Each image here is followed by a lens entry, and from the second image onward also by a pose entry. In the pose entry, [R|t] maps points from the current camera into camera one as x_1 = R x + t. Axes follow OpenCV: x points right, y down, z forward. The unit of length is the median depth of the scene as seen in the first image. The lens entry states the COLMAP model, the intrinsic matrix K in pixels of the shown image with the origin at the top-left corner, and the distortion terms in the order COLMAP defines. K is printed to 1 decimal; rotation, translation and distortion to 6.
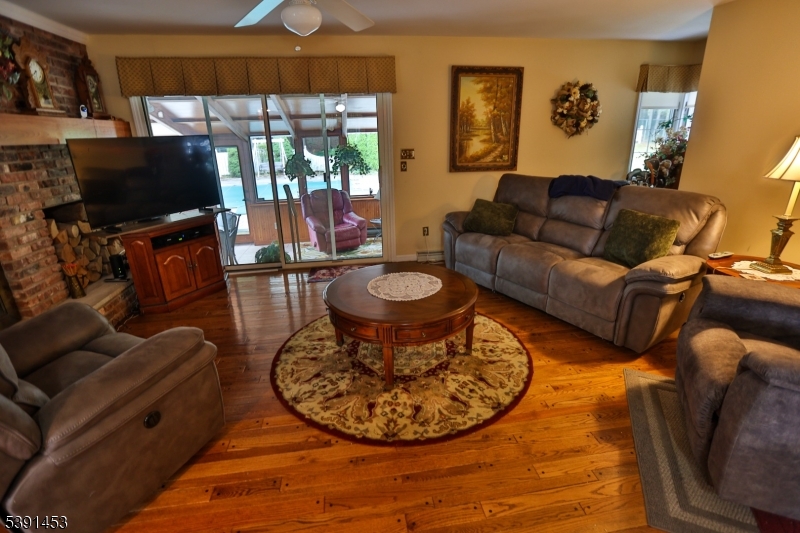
lens RADIAL K [[384.7, 0, 403.0], [0, 384.7, 267.7], [0, 0, 1]] dist [-0.046160, 0.015512]
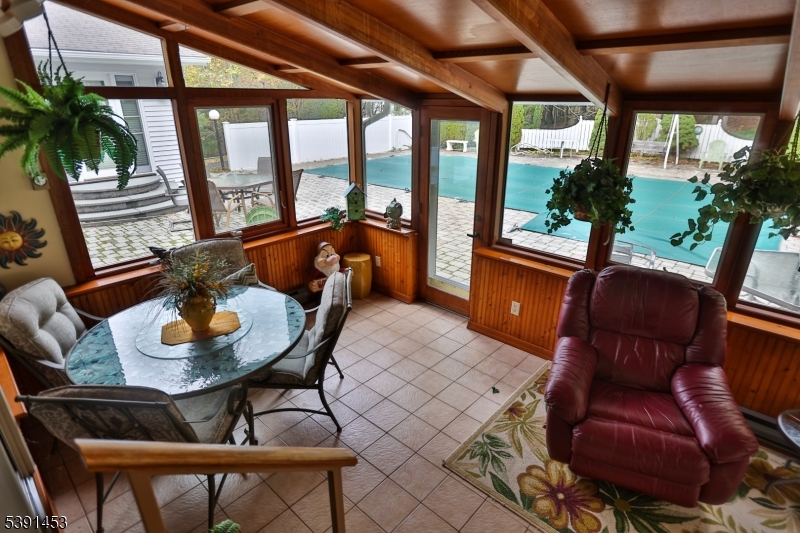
lens RADIAL K [[427.0, 0, 414.1], [0, 427.0, 267.1], [0, 0, 1]] dist [-0.039902, 0.020430]
pose [[0.631074, 0.303935, -0.713701, -0.133085], [-0.283209, 0.946810, 0.152785, -0.391539], [0.722176, 0.105707, 0.683584, 1.124079]]
